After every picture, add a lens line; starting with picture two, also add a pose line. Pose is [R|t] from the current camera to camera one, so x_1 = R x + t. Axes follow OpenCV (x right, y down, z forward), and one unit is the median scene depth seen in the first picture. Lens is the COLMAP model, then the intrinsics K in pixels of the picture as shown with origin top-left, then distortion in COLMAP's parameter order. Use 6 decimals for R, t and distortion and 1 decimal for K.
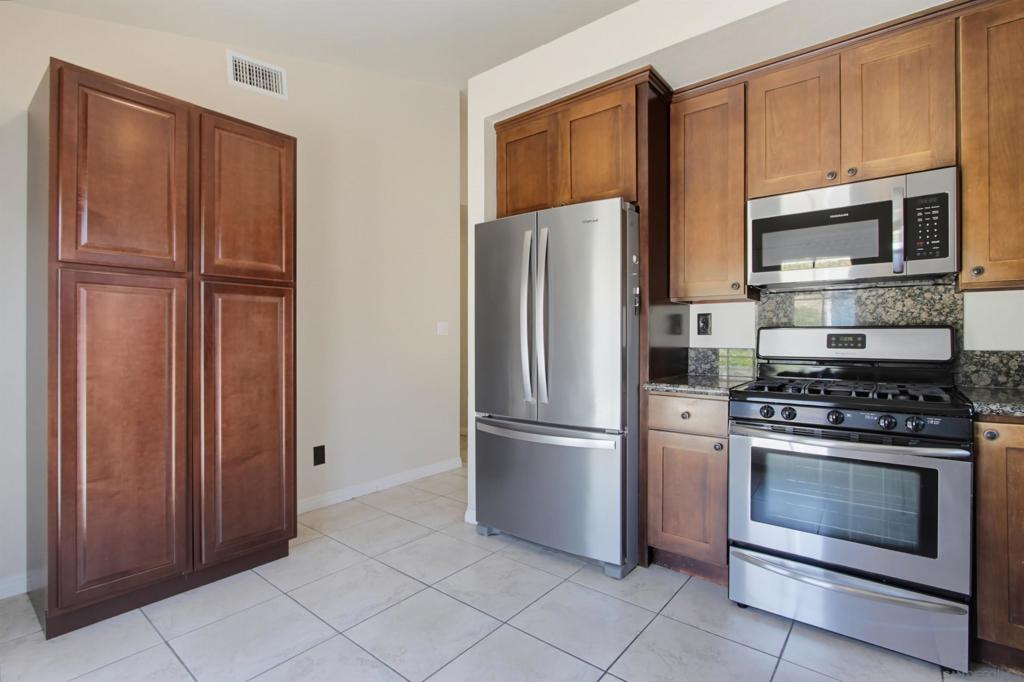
lens RADIAL K [[485.8, 0, 509.0], [0, 485.8, 340.6], [0, 0, 1]] dist [-0.012425, -0.000034]
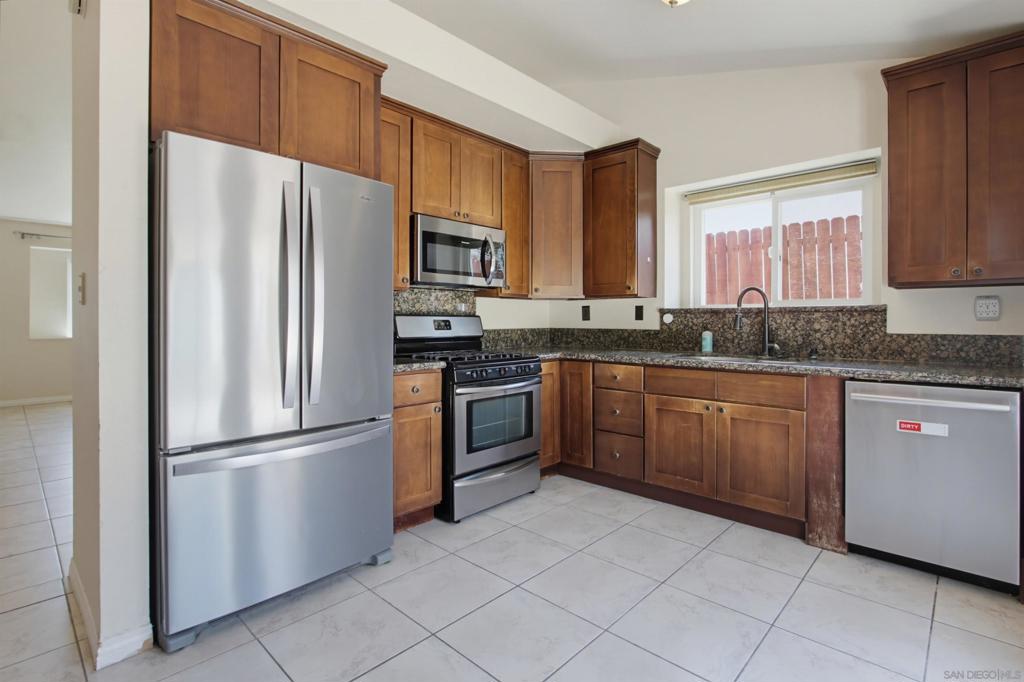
lens RADIAL K [[479.7, 0, 508.8], [0, 479.7, 328.7], [0, 0, 1]] dist [-0.012100, 0.000292]
pose [[0.087065, -0.017330, 0.996052, -0.765475], [0.003550, 0.999848, 0.017086, -0.011847], [-0.996196, 0.002049, 0.087113, 0.677531]]
